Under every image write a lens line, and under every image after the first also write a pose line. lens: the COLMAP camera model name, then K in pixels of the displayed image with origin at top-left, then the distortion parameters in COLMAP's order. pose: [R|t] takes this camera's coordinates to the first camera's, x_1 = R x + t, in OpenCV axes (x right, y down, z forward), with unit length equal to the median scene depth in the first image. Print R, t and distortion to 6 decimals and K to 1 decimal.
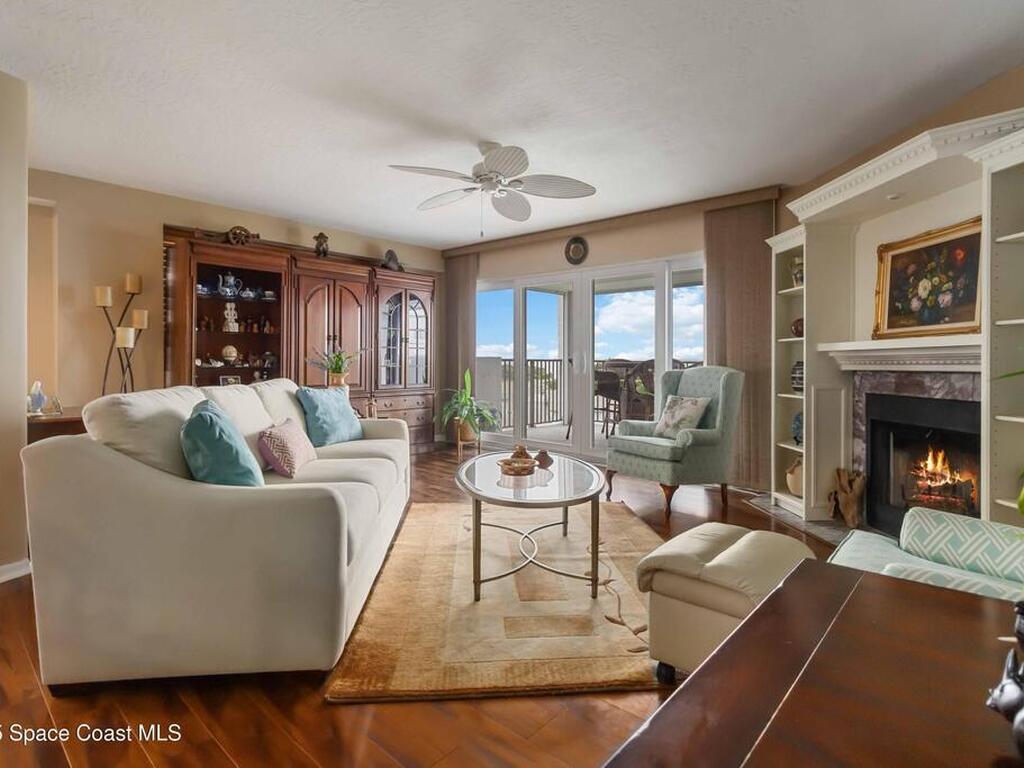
lens RADIAL K [[539.5, 0, 512.1], [0, 539.5, 377.5], [0, 0, 1]] dist [0.004163, 0.000714]
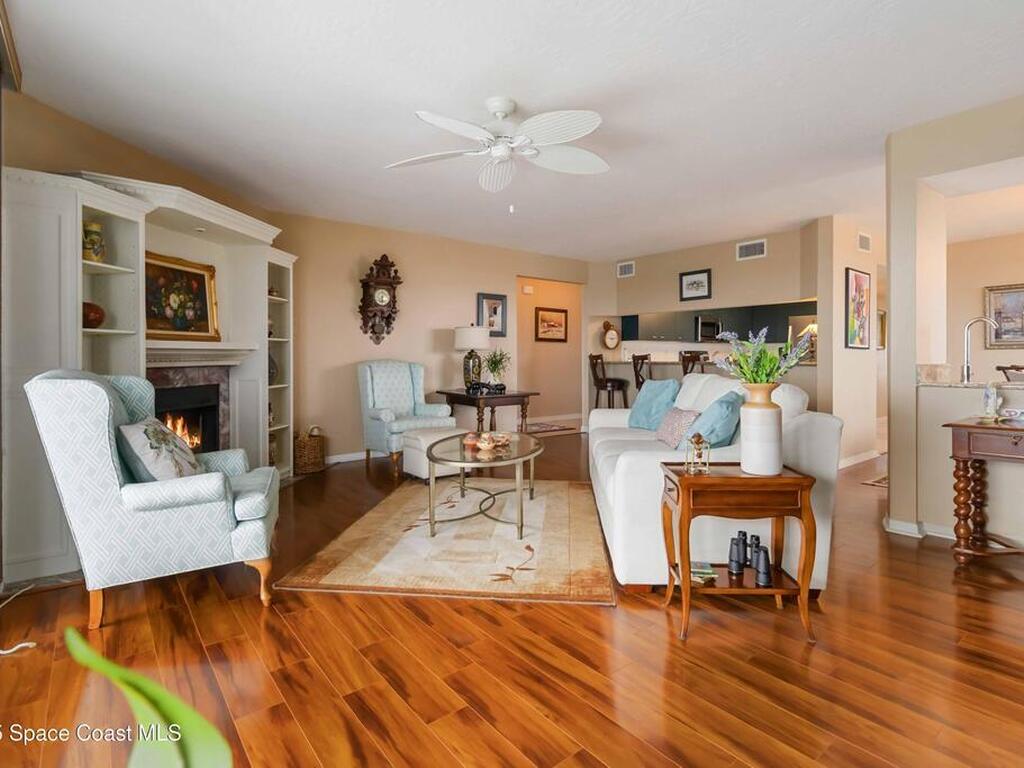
lens RADIAL K [[539.5, 0, 510.7], [0, 539.5, 375.5], [0, 0, 1]] dist [0.004163, 0.000714]
pose [[-0.982748, -0.005099, 0.184881, -0.240207], [0.005906, 0.998245, 0.058926, -0.060589], [-0.184857, 0.059001, -0.980993, 2.079448]]
